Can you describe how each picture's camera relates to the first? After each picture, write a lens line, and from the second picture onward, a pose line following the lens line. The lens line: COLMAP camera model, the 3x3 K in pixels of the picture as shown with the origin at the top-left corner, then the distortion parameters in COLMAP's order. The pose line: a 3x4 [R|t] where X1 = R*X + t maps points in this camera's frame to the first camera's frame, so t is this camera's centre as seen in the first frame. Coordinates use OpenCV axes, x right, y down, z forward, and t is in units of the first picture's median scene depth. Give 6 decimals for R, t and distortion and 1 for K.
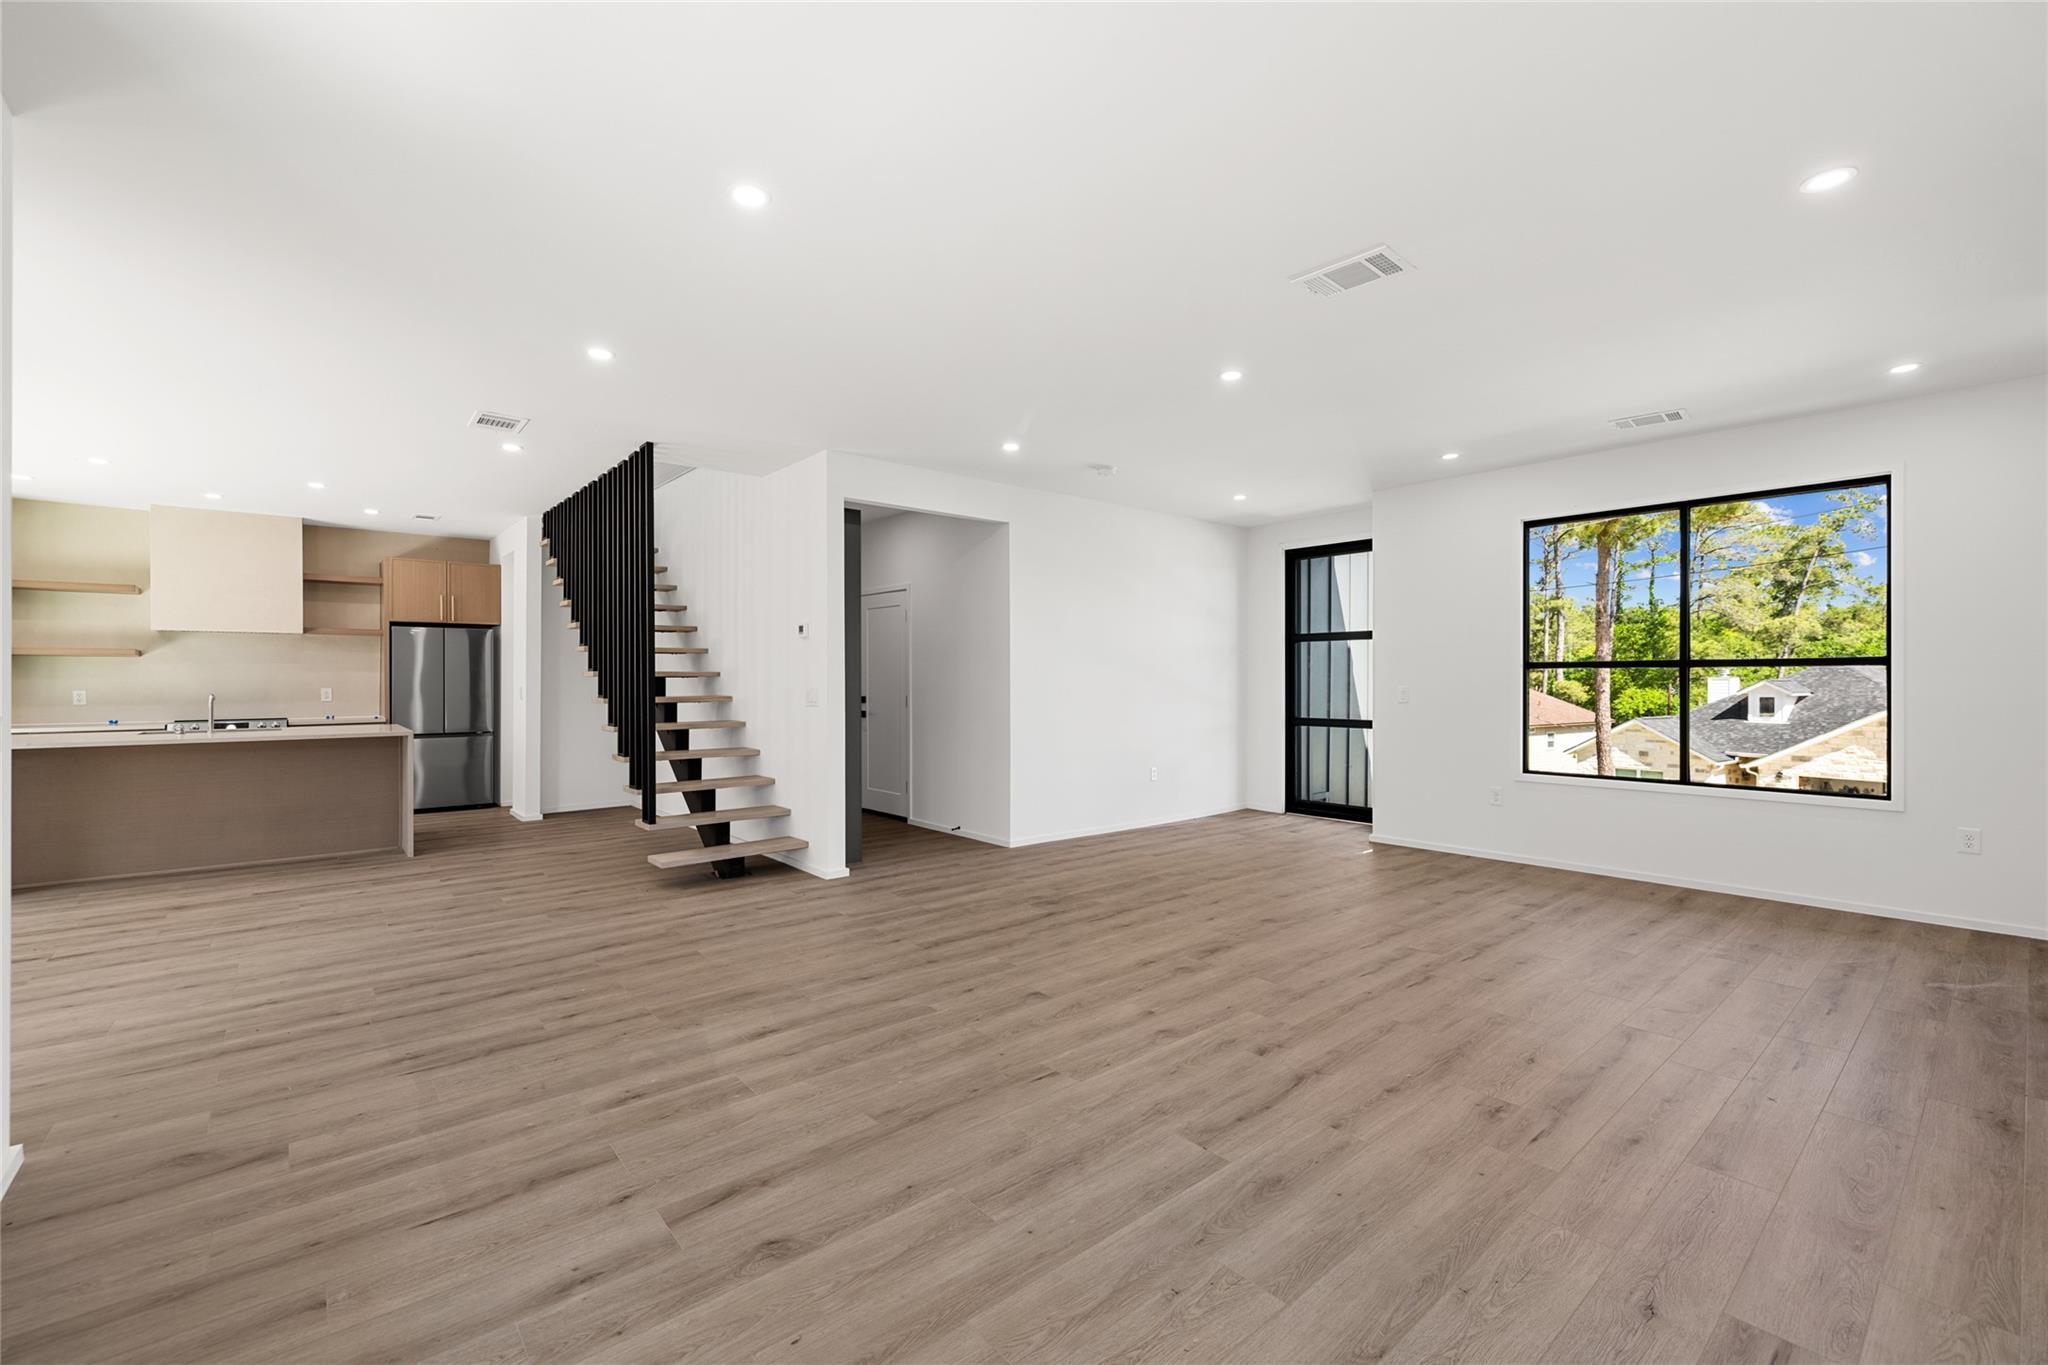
lens RADIAL K [[871.1, 0, 1018.5], [0, 871.1, 683.1], [0, 0, 1]] dist [-0.000036, 0.000228]
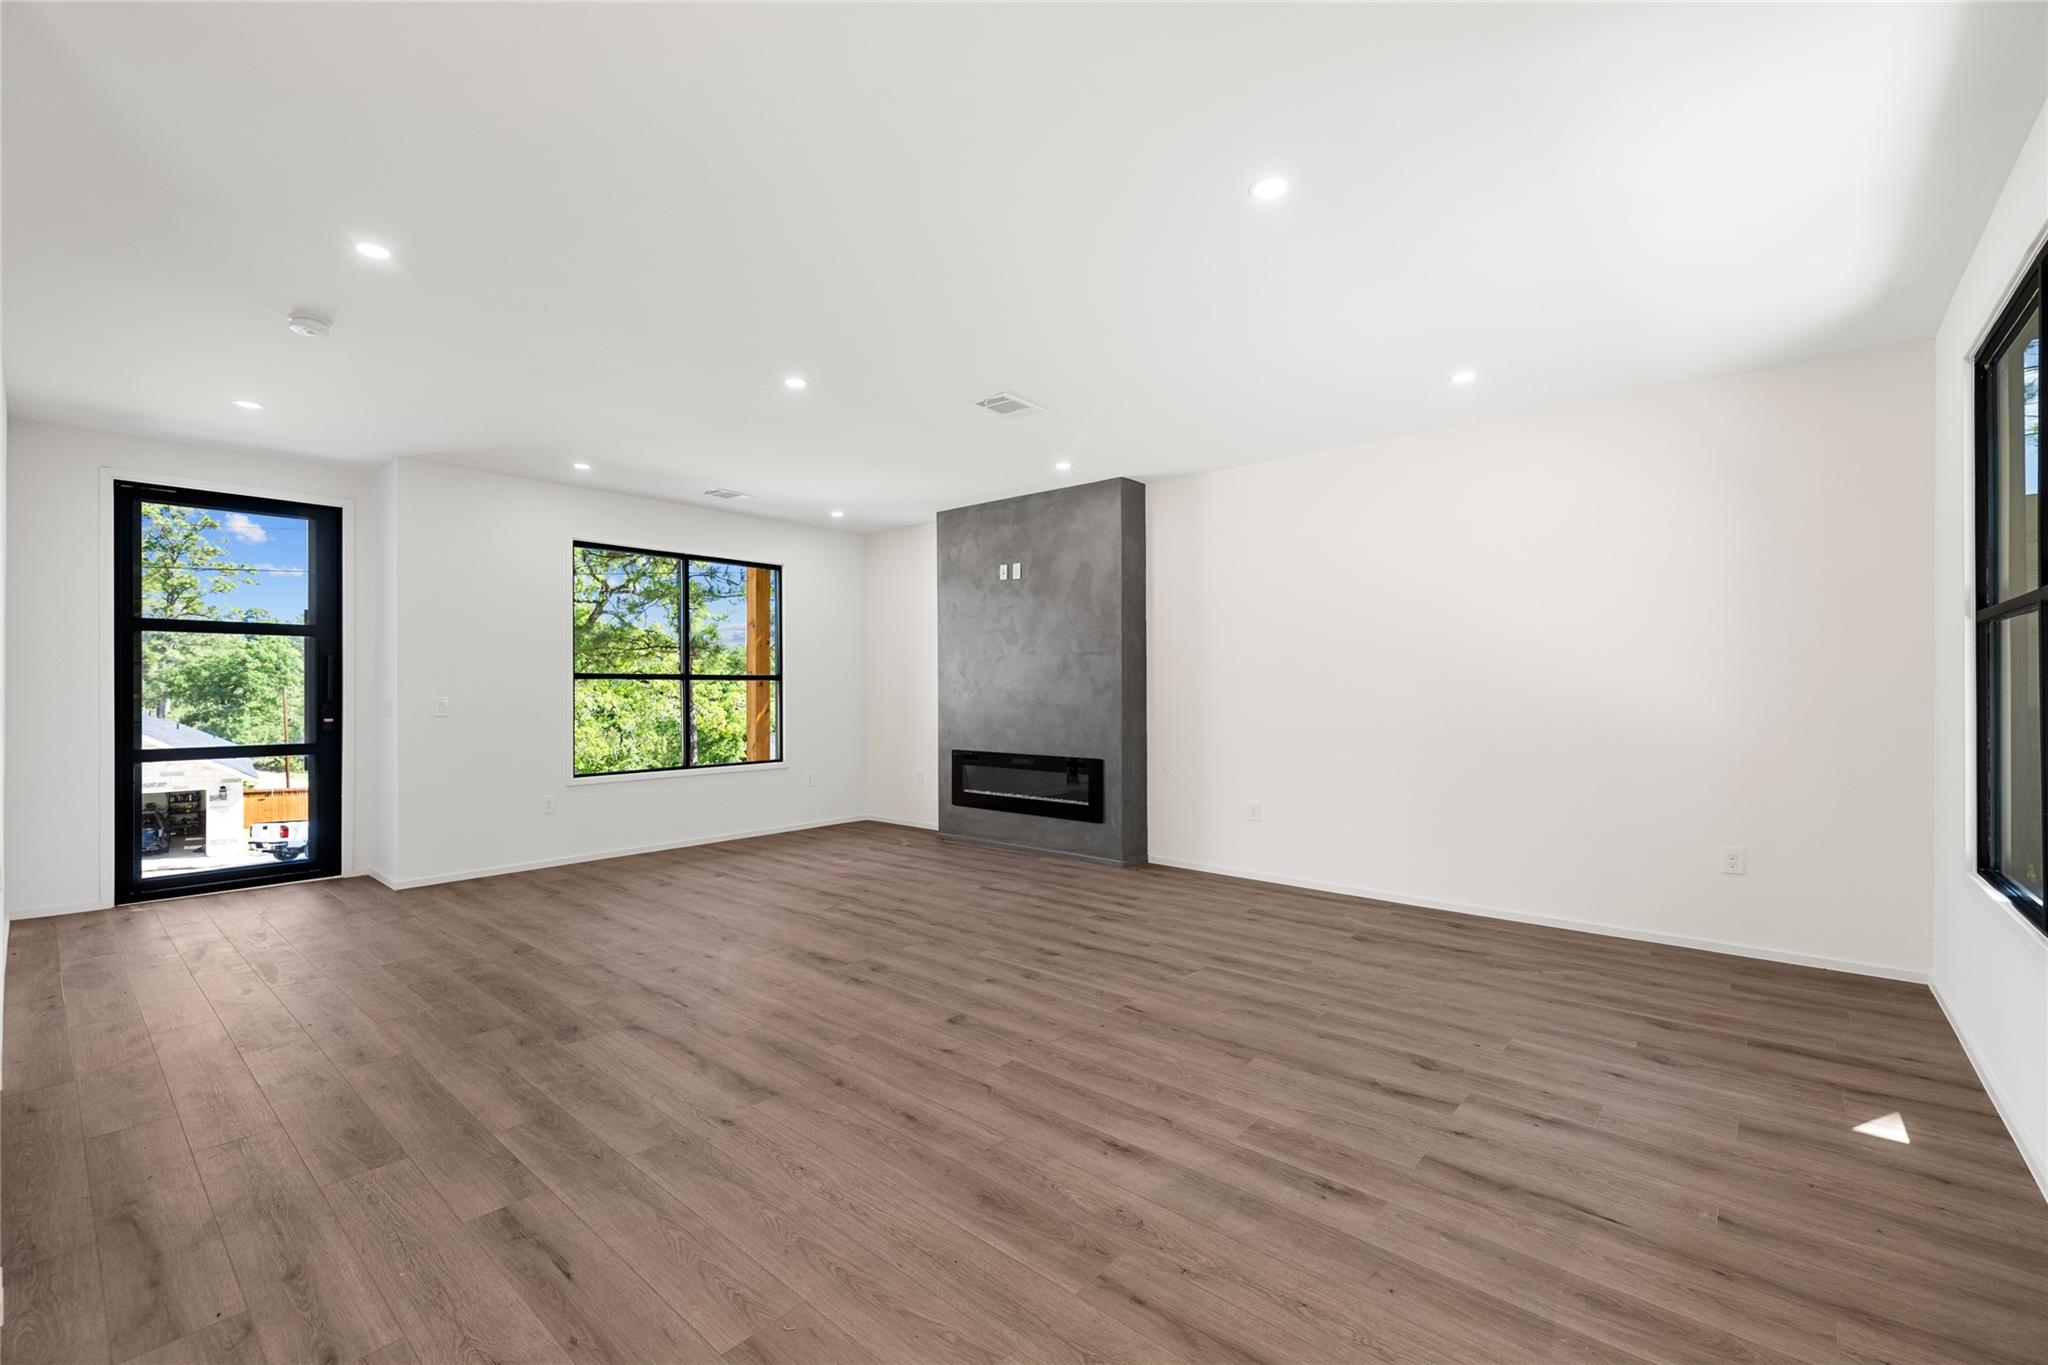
lens RADIAL K [[871.1, 0, 1018.5], [0, 871.1, 683.1], [0, 0, 1]] dist [-0.000036, 0.000228]
pose [[-0.162399, 0.007816, 0.986694, -1.080047], [0.006335, 0.999956, -0.006878, -0.000689], [-0.986705, 0.005133, -0.162441, 1.266442]]
